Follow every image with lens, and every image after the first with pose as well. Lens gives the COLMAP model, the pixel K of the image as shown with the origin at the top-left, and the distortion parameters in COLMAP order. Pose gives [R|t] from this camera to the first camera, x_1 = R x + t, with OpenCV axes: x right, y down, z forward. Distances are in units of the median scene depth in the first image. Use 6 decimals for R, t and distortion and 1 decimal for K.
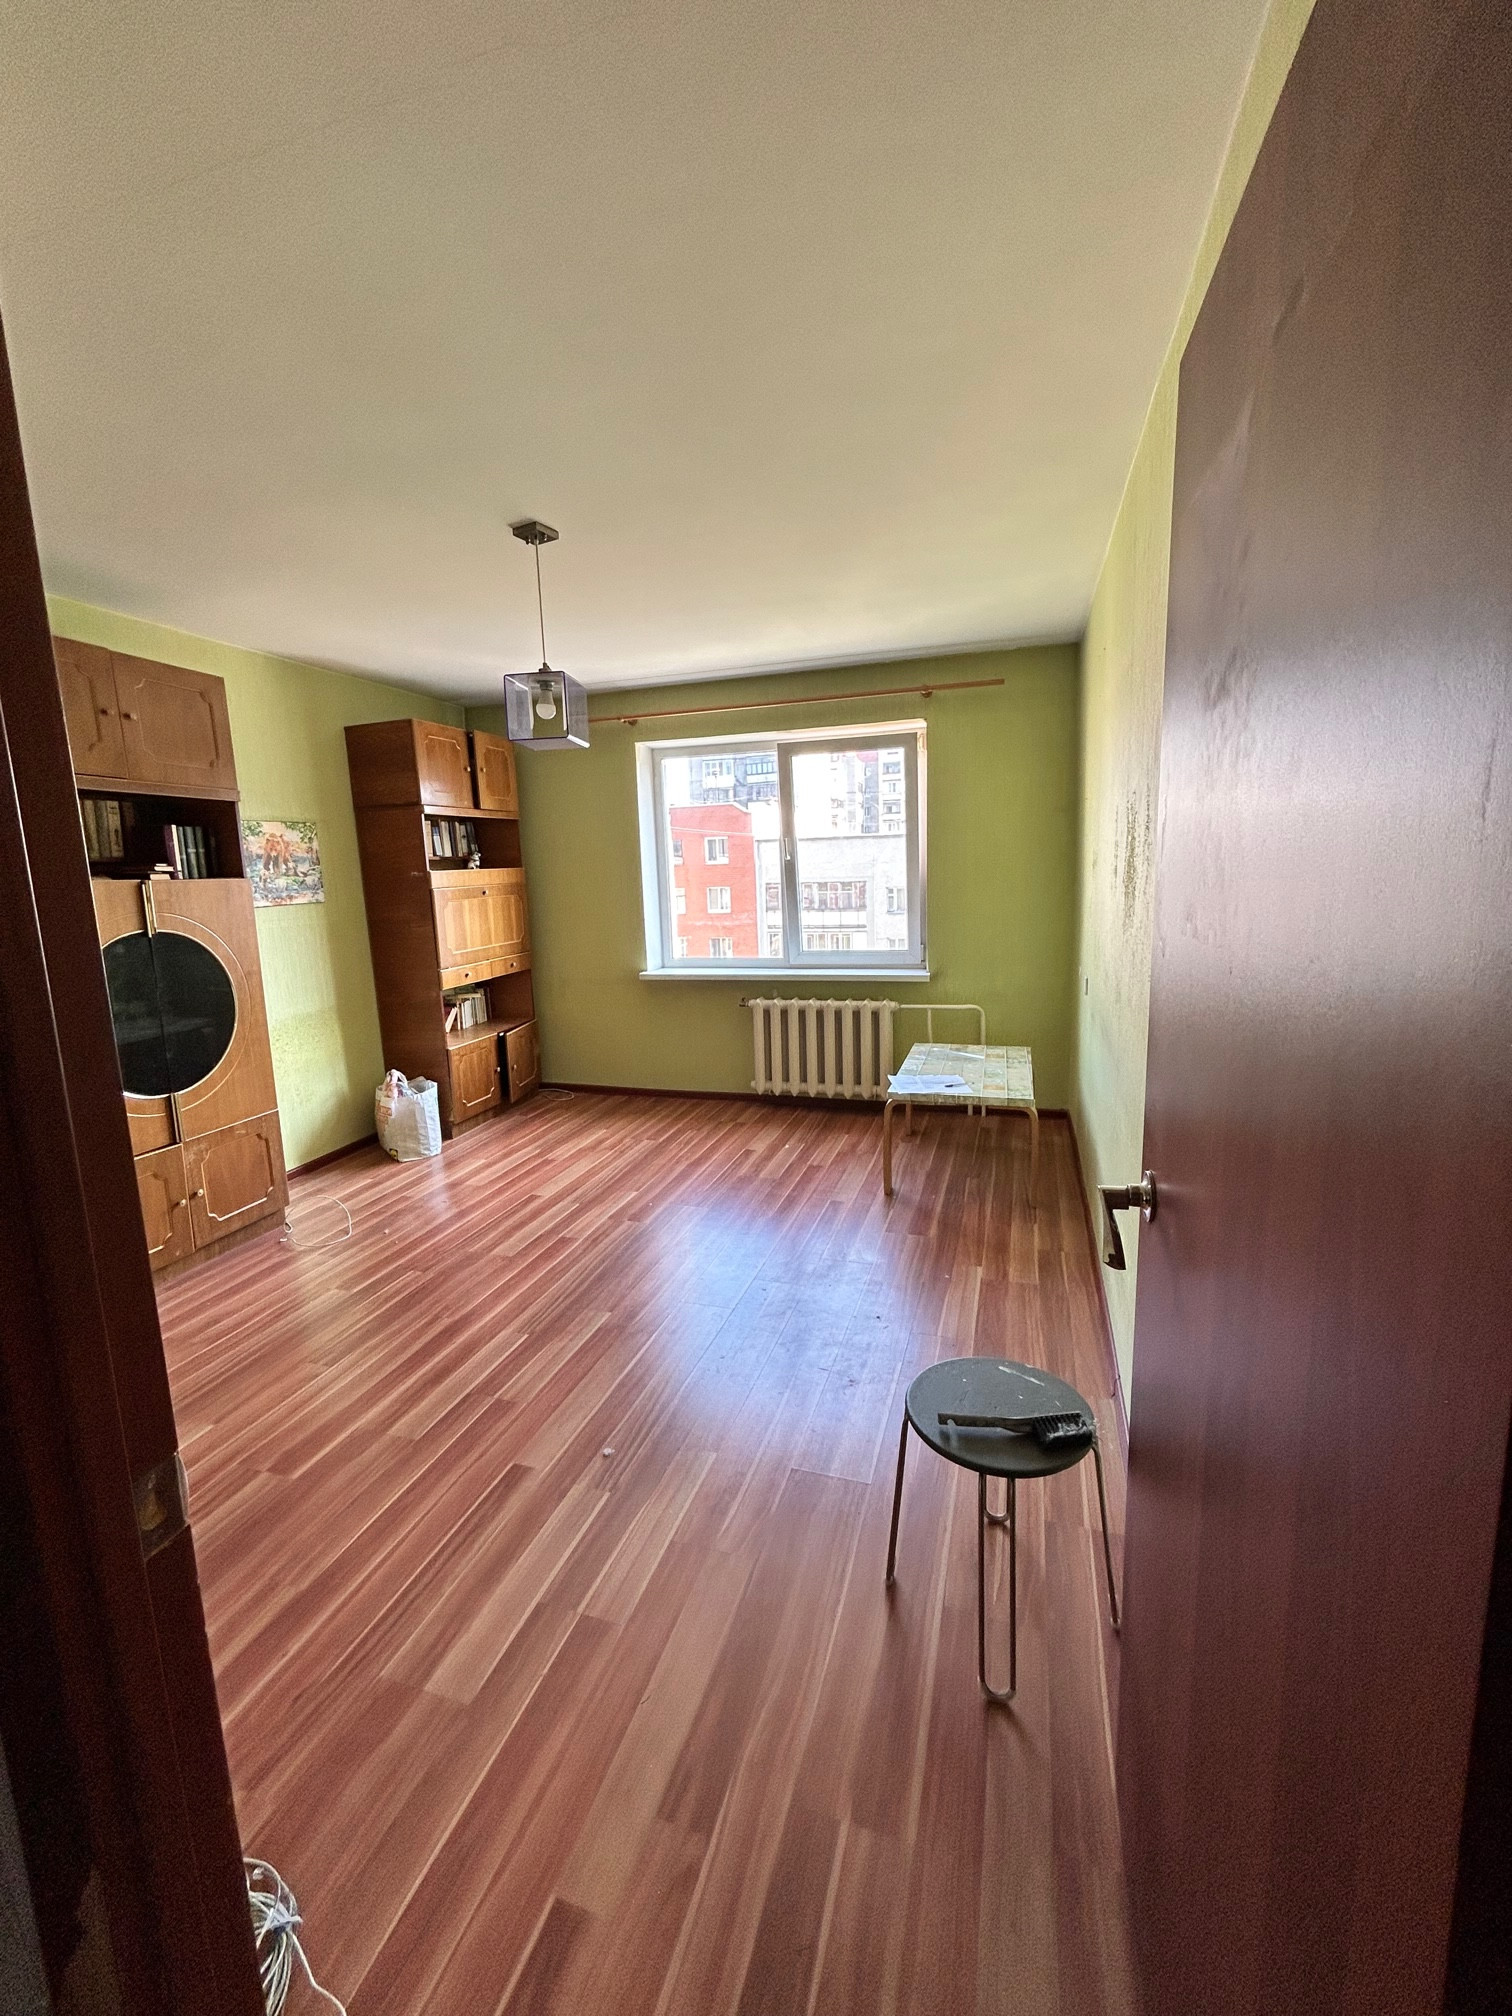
lens RADIAL K [[834.2, 0, 756.0], [0, 834.2, 1008.0], [0, 0, 1]] dist [-0.002089, 0.003476]
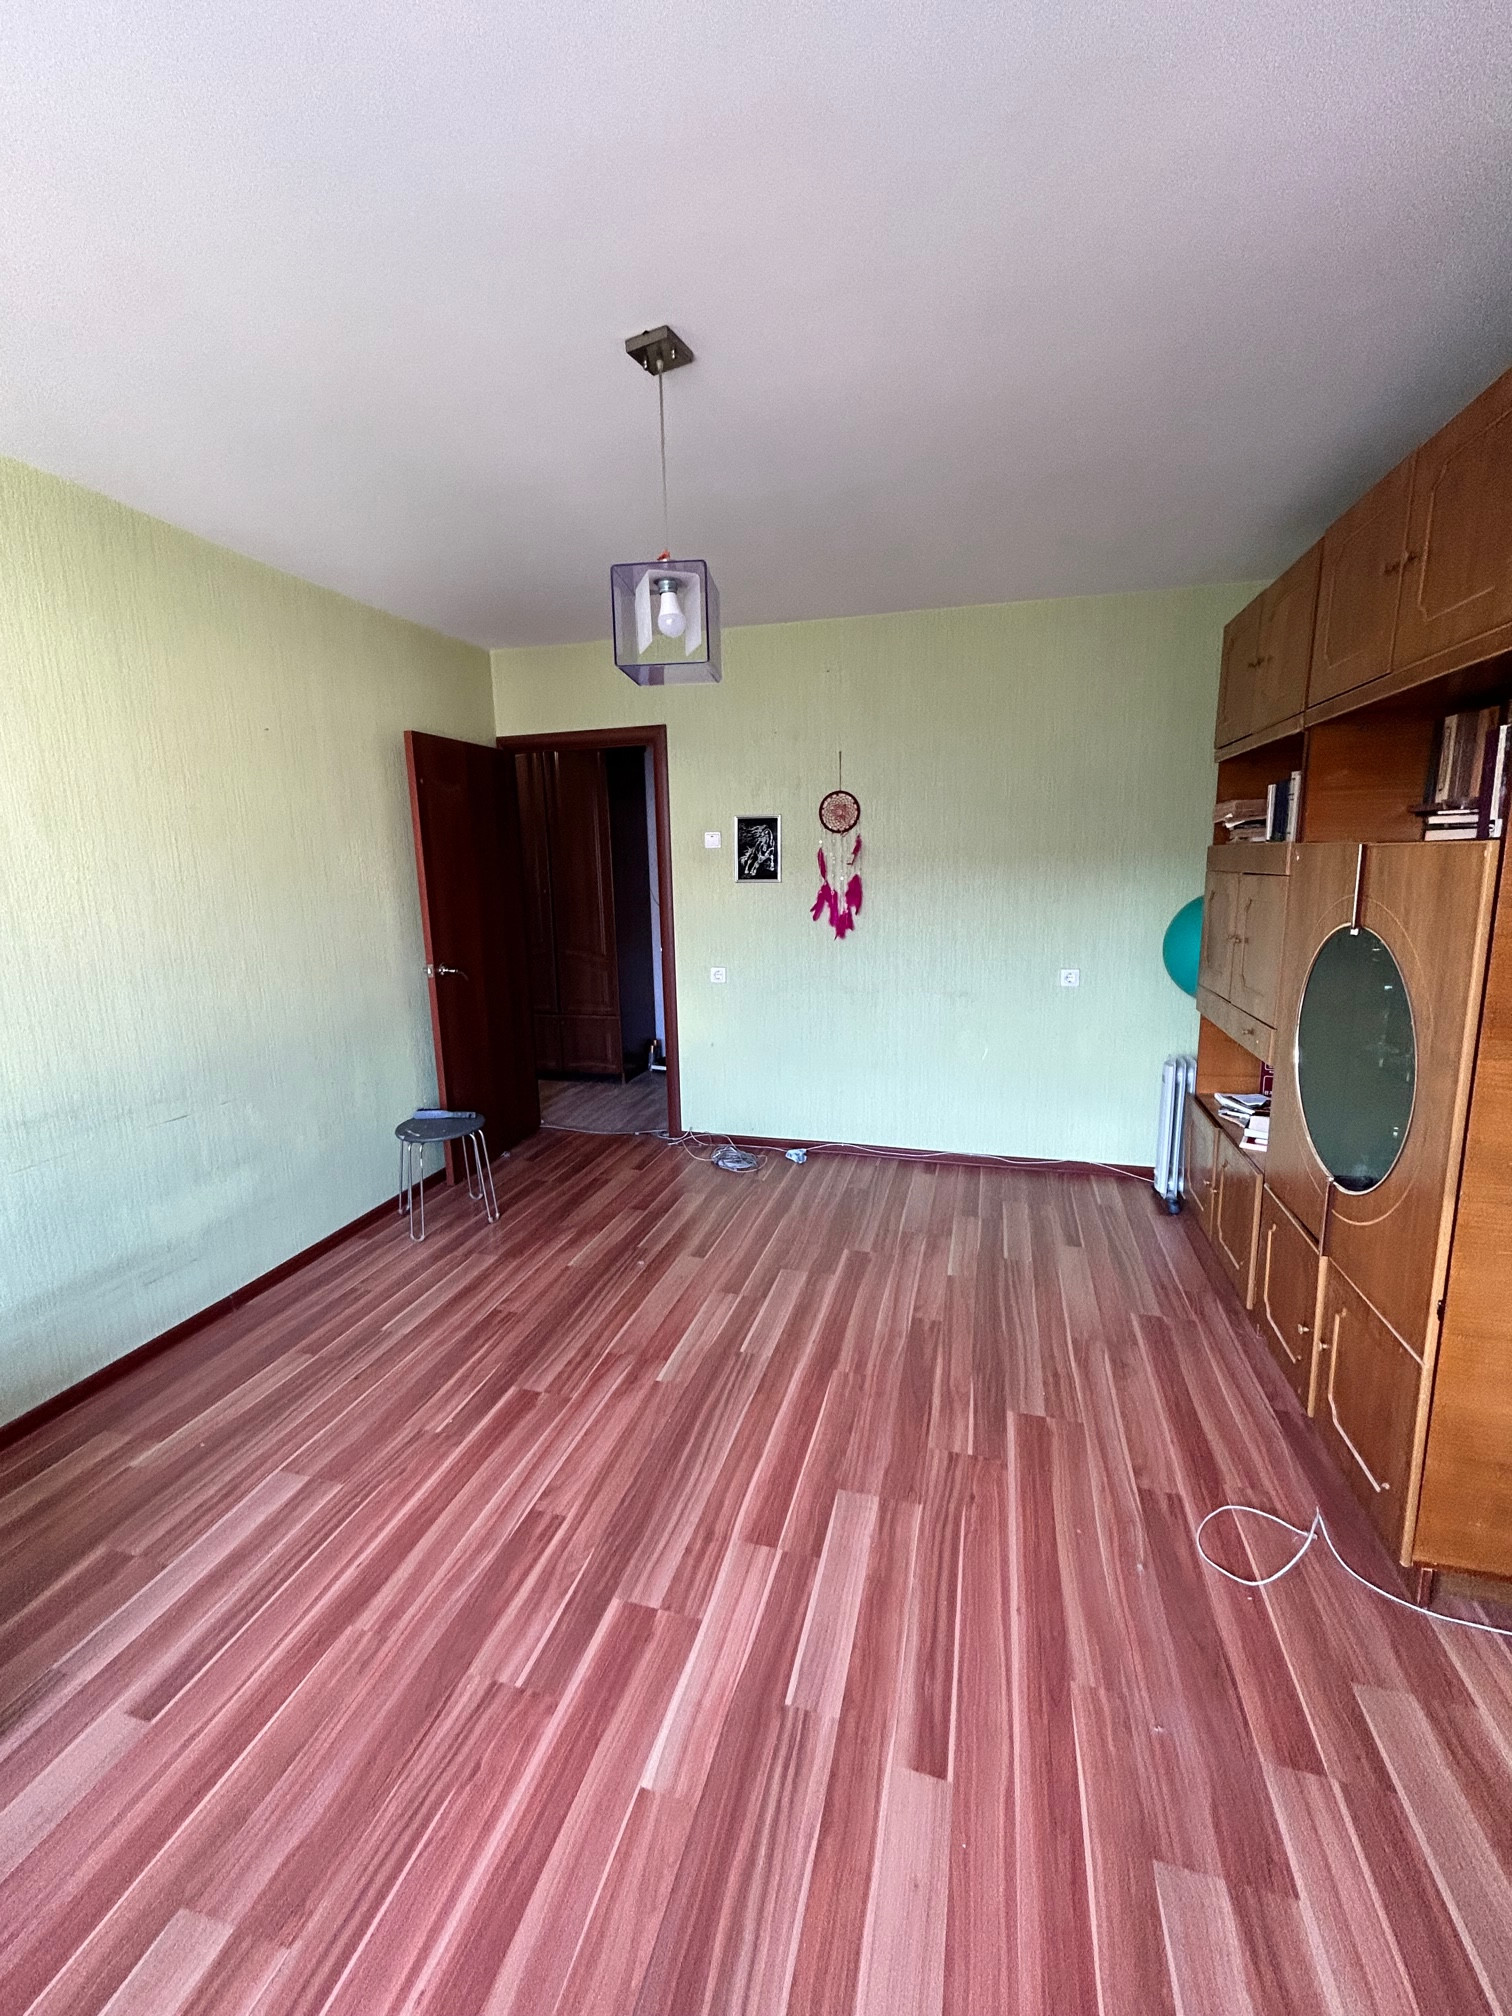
lens RADIAL K [[834.2, 0, 756.0], [0, 834.2, 1008.0], [0, 0, 1]] dist [-0.002089, 0.003476]
pose [[-0.998040, 0.057019, -0.025777, -0.275832], [0.045038, 0.940542, 0.336679, -0.278053], [0.043441, 0.334858, -0.941267, 1.681379]]
